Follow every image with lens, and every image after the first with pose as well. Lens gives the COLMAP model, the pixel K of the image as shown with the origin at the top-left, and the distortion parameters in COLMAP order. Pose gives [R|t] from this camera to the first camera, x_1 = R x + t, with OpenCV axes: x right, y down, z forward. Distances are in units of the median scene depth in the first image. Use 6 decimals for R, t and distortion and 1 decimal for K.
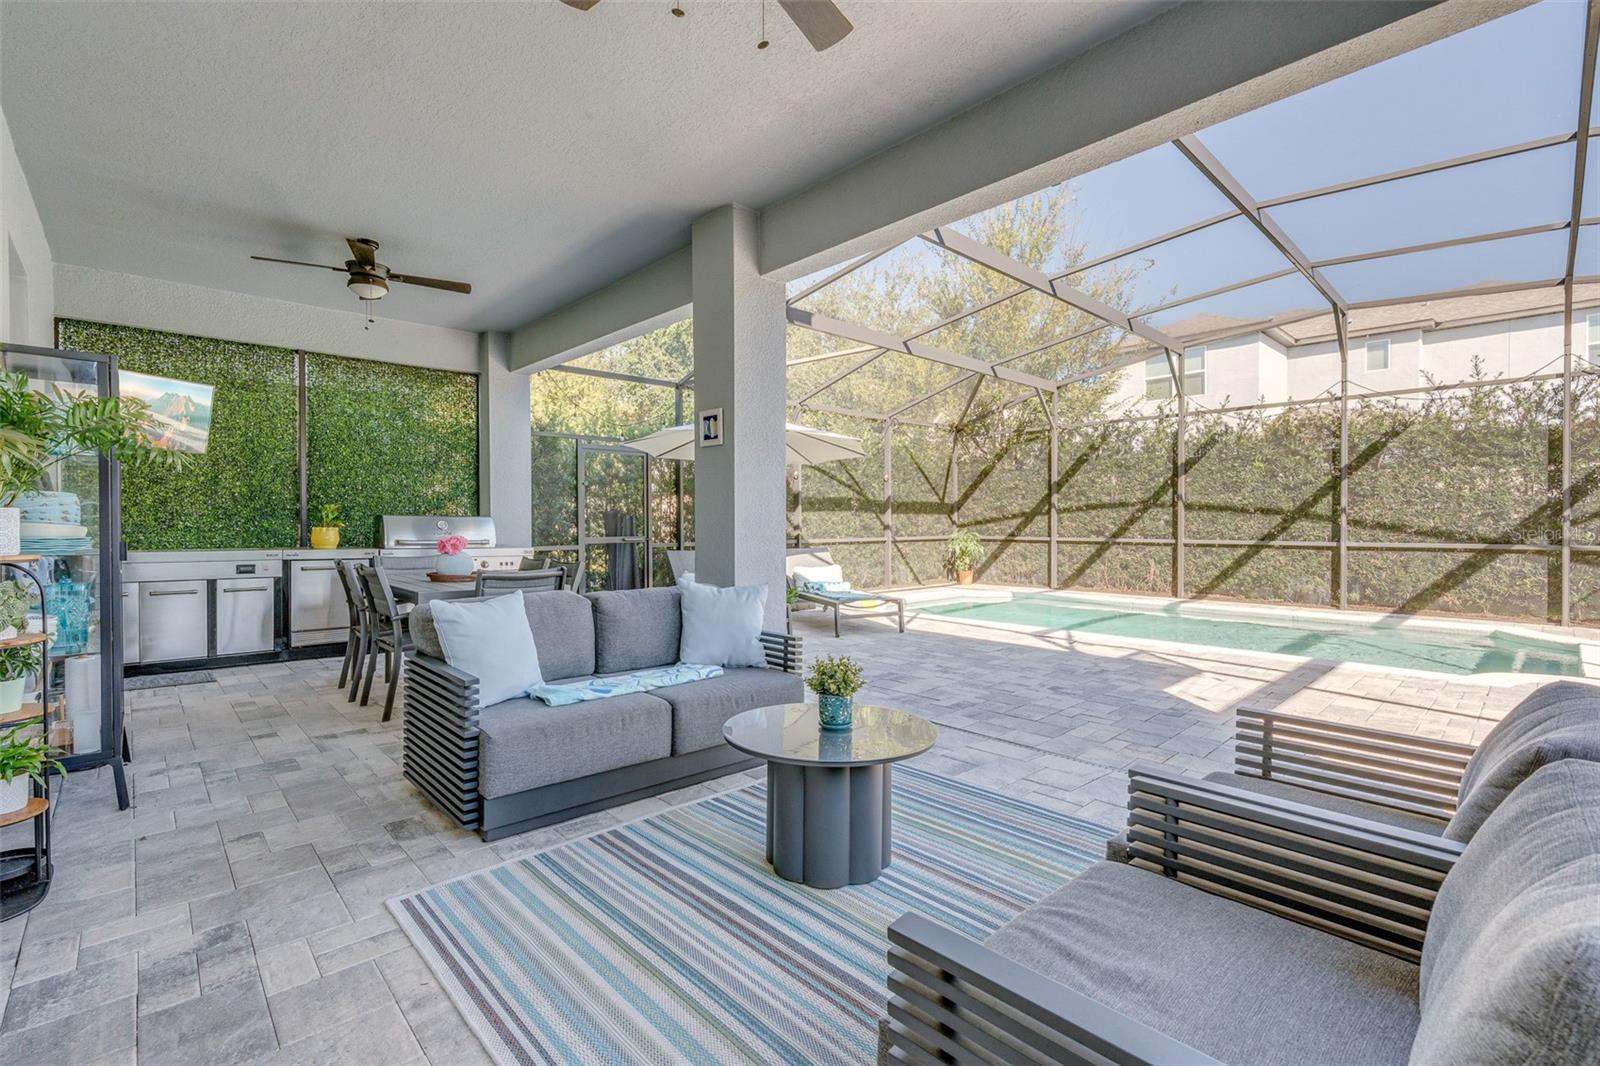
lens RADIAL K [[717.4, 0, 799.5], [0, 717.4, 530.6], [0, 0, 1]] dist [-0.011062, 0.004931]
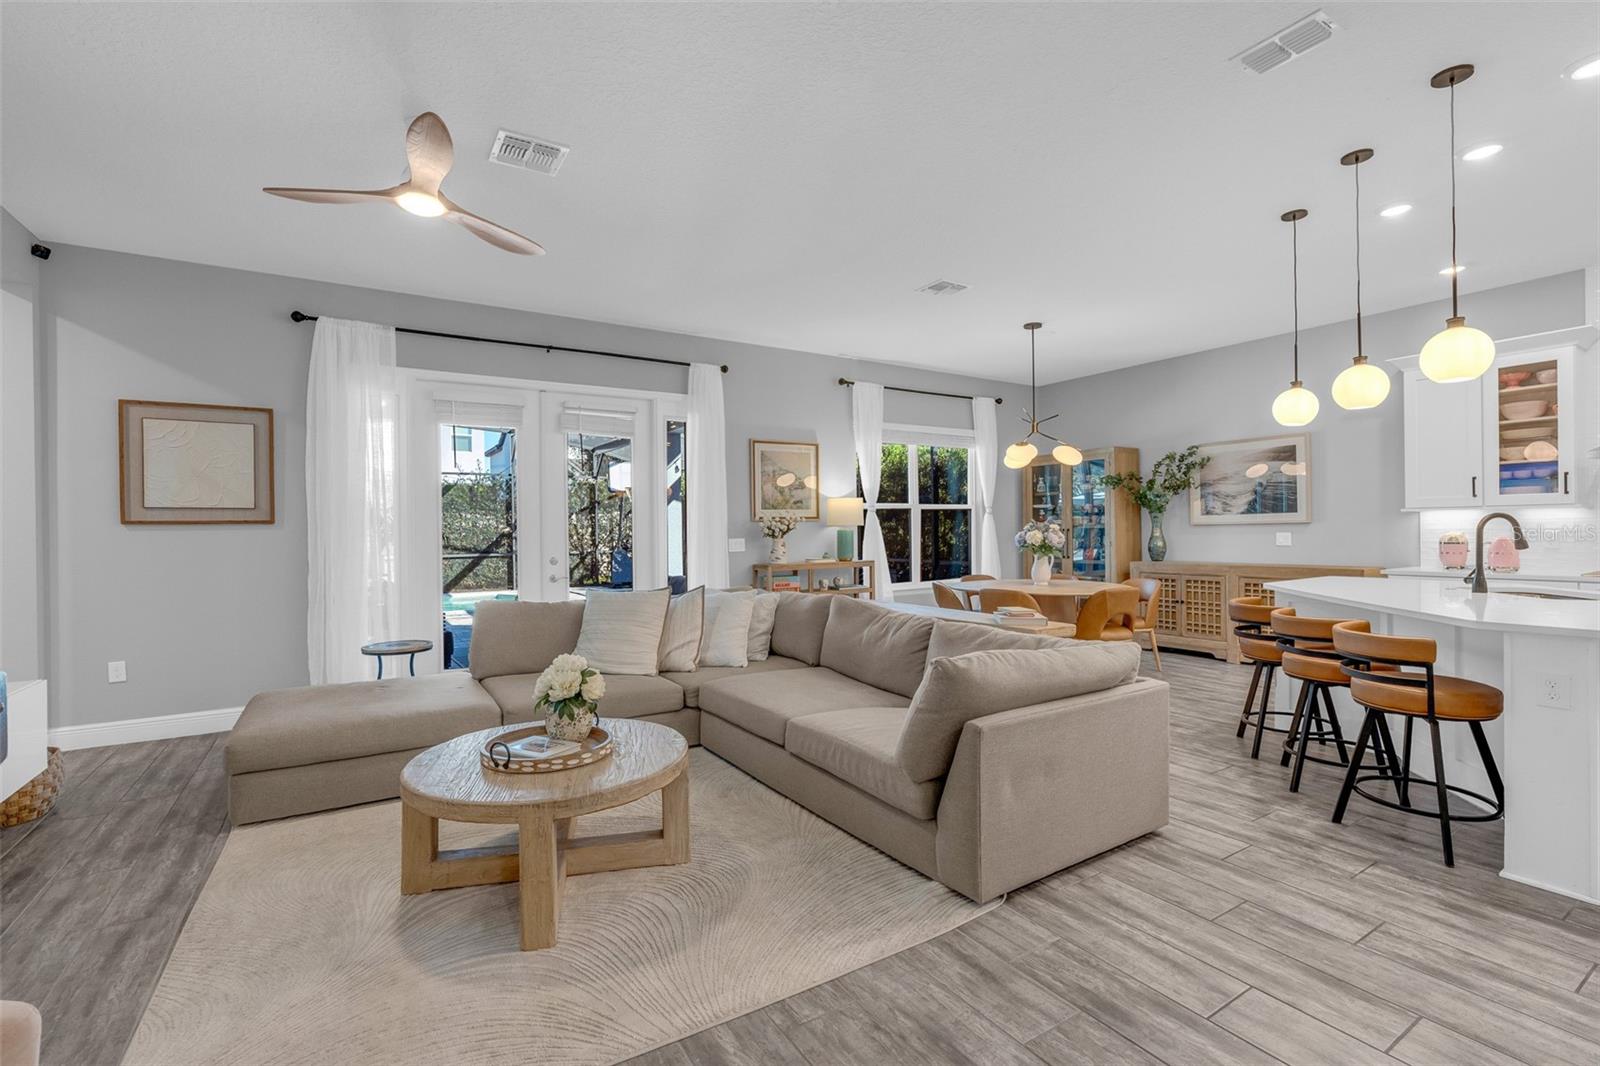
lens RADIAL K [[715.1, 0, 796.9], [0, 715.1, 533.1], [0, 0, 1]] dist [-0.009371, 0.003783]
pose [[0.184902, -0.006320, 0.982737, -0.766717], [0.023457, 0.999723, 0.002016, -0.019389], [-0.982477, 0.022679, 0.184999, -0.219853]]
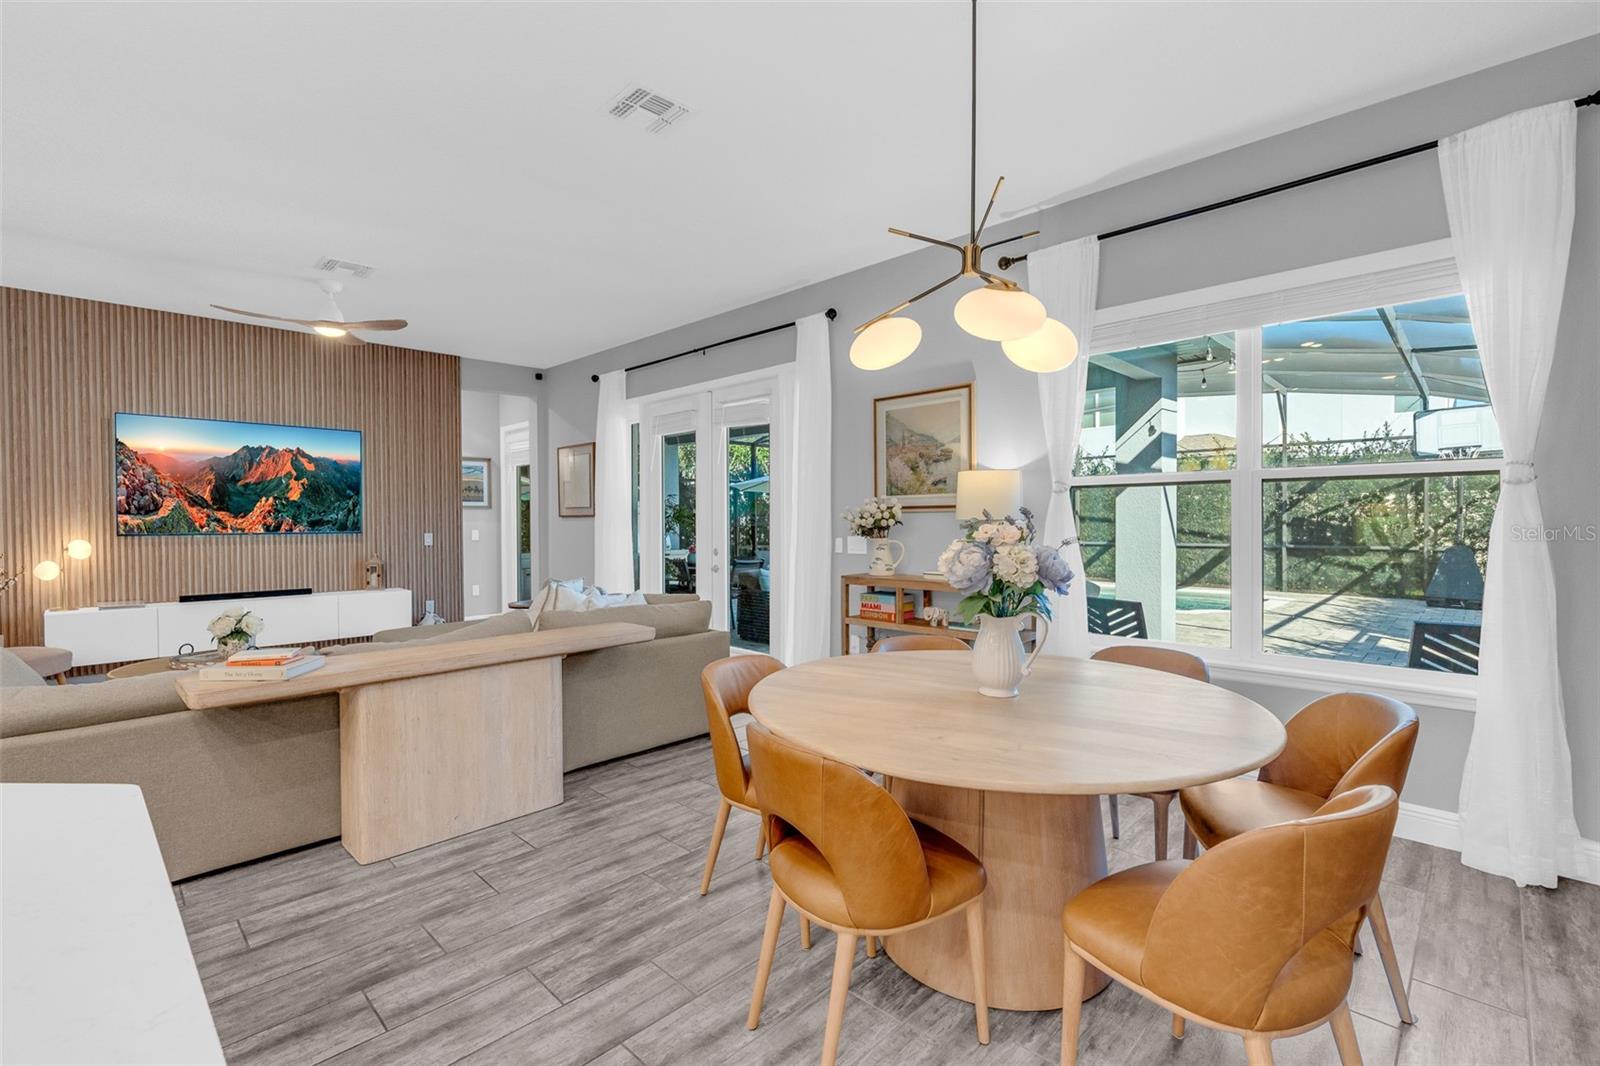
lens RADIAL K [[715.1, 0, 796.9], [0, 715.1, 533.1], [0, 0, 1]] dist [-0.009371, 0.003783]
pose [[0.998860, -0.005983, 0.047356, -0.151342], [0.005729, 0.999969, 0.005477, -0.019435], [-0.047387, -0.005199, 0.998863, -0.552957]]
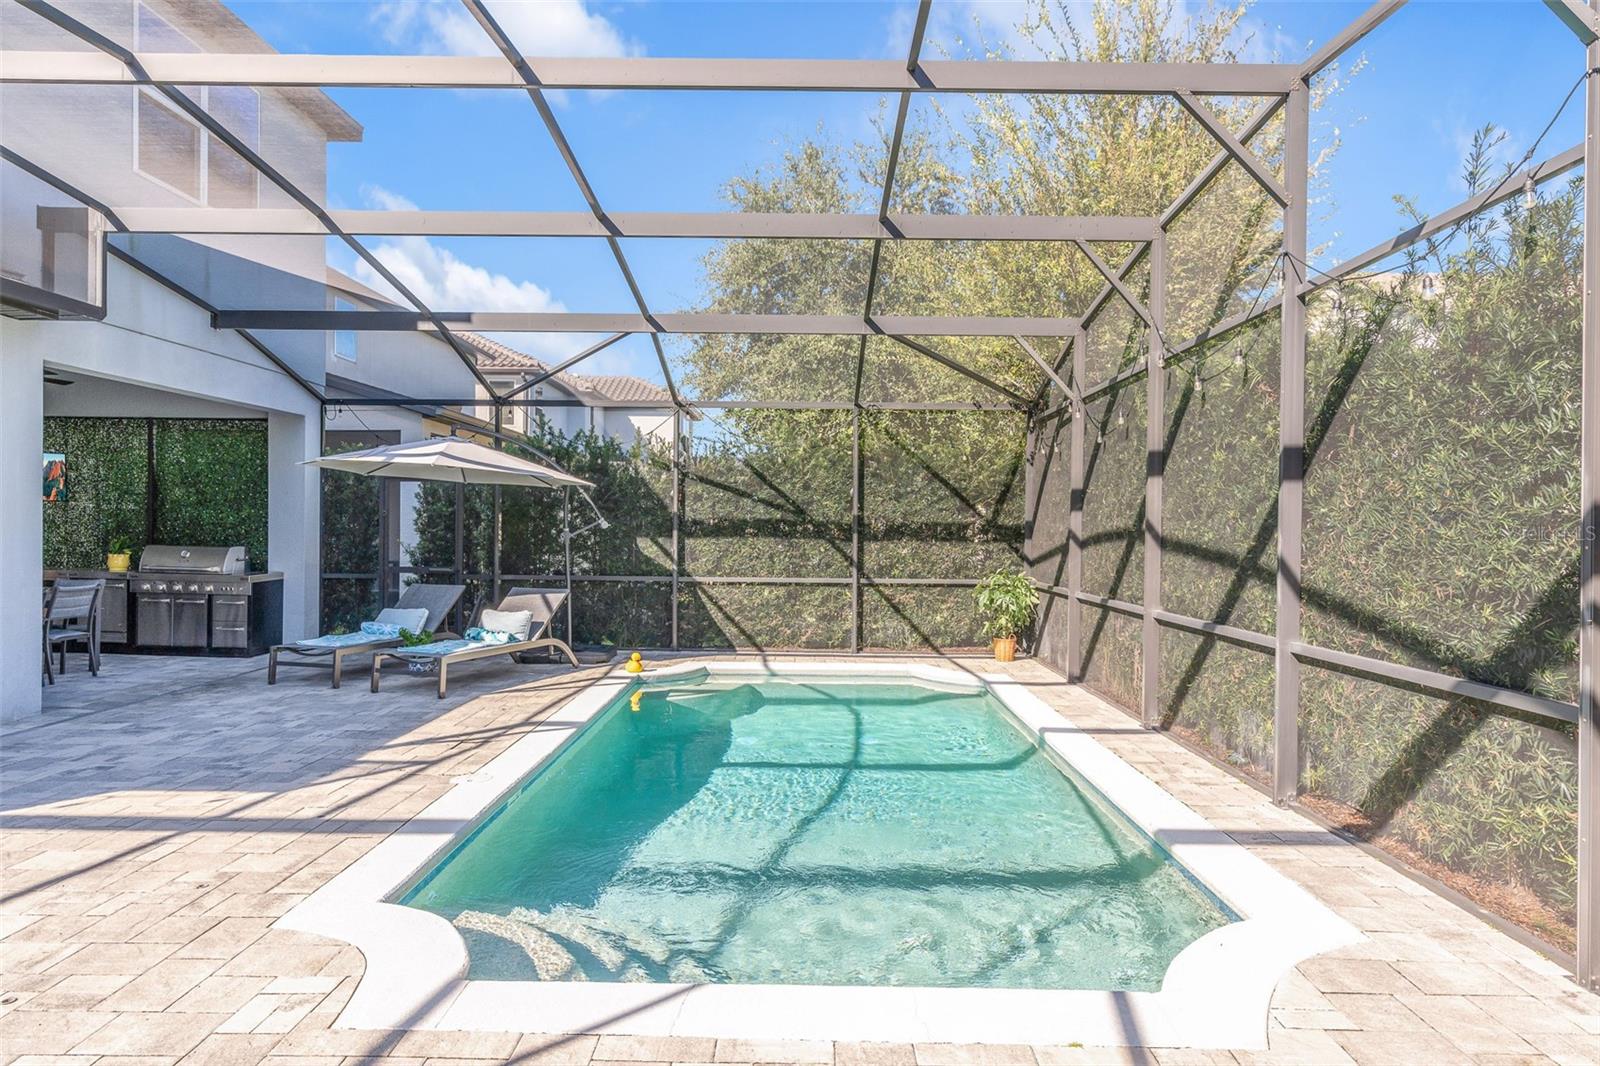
lens RADIAL K [[931.3, 0, 797.1], [0, 931.3, 533.9], [0, 0, 1]] dist [-0.000546, 0.000483]
pose [[0.718032, 0.011113, -0.695921, 0.925617], [-0.017919, 0.999836, -0.002522, -0.039506], [0.695779, 0.014281, 0.718113, 0.411389]]
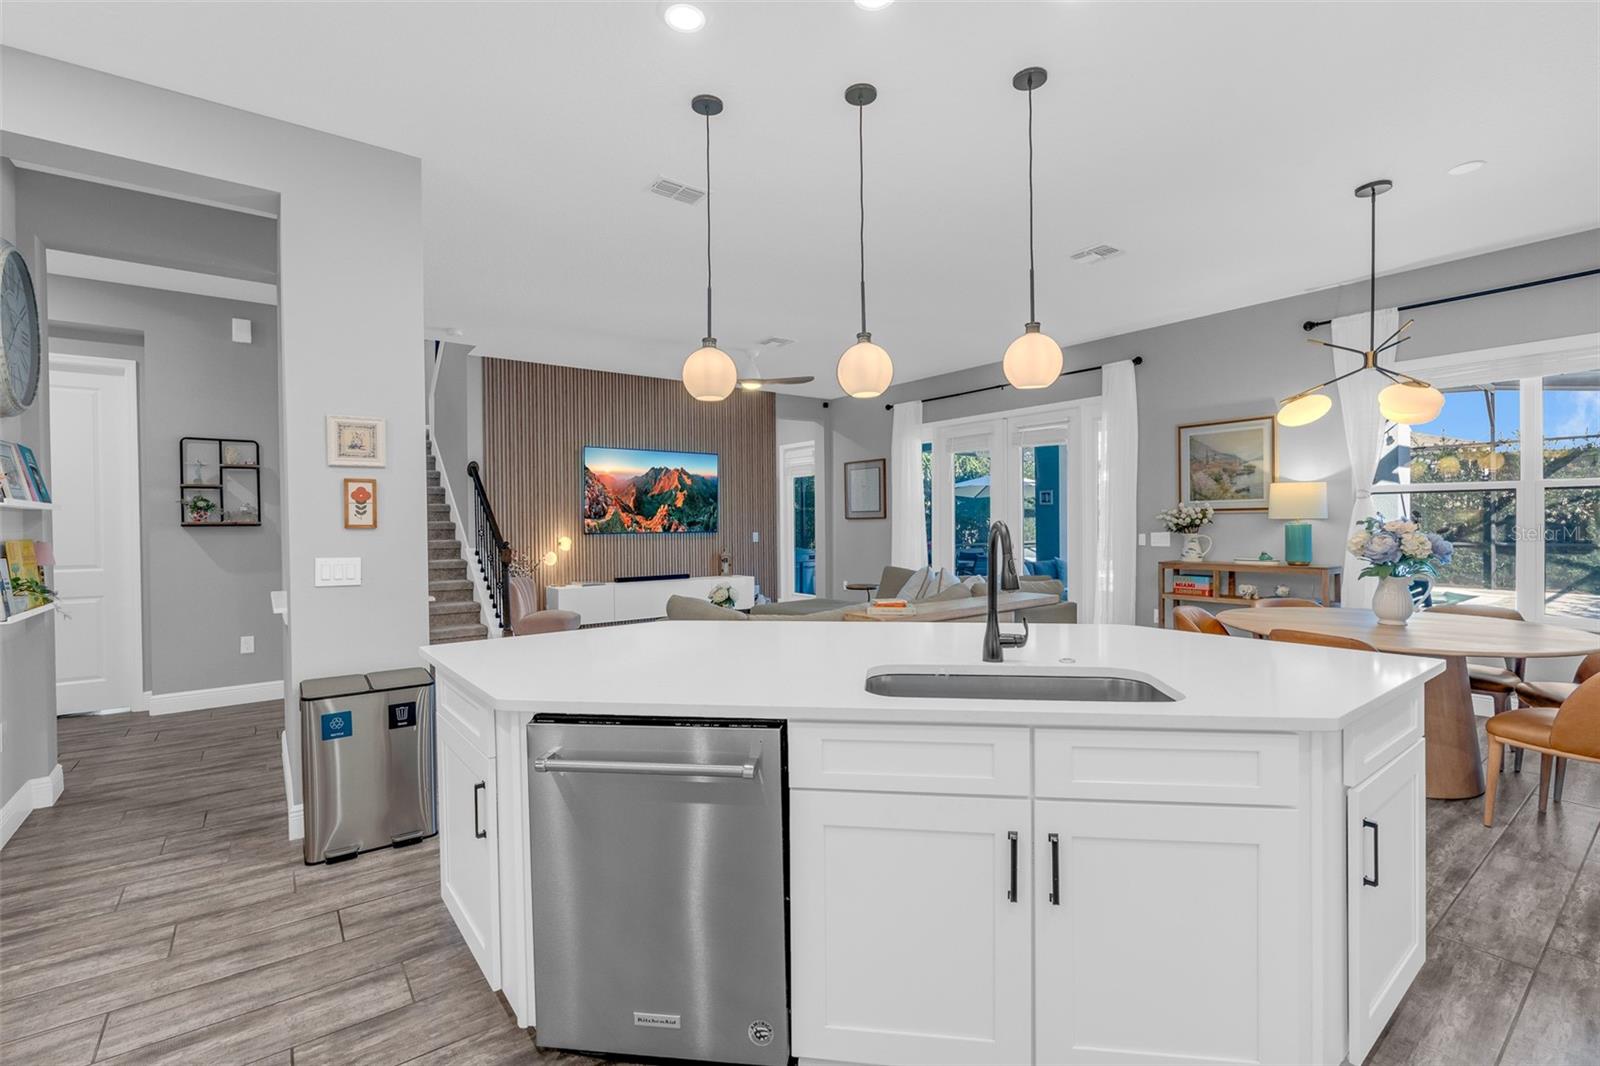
lens RADIAL K [[714.2, 0, 795.1], [0, 714.2, 532.6], [0, 0, 1]] dist [-0.011015, 0.004497]
pose [[0.994574, -0.008202, -0.103711, -0.356599], [0.008525, 0.999960, 0.002674, -0.018418], [0.103685, -0.003544, 0.994604, -0.737855]]
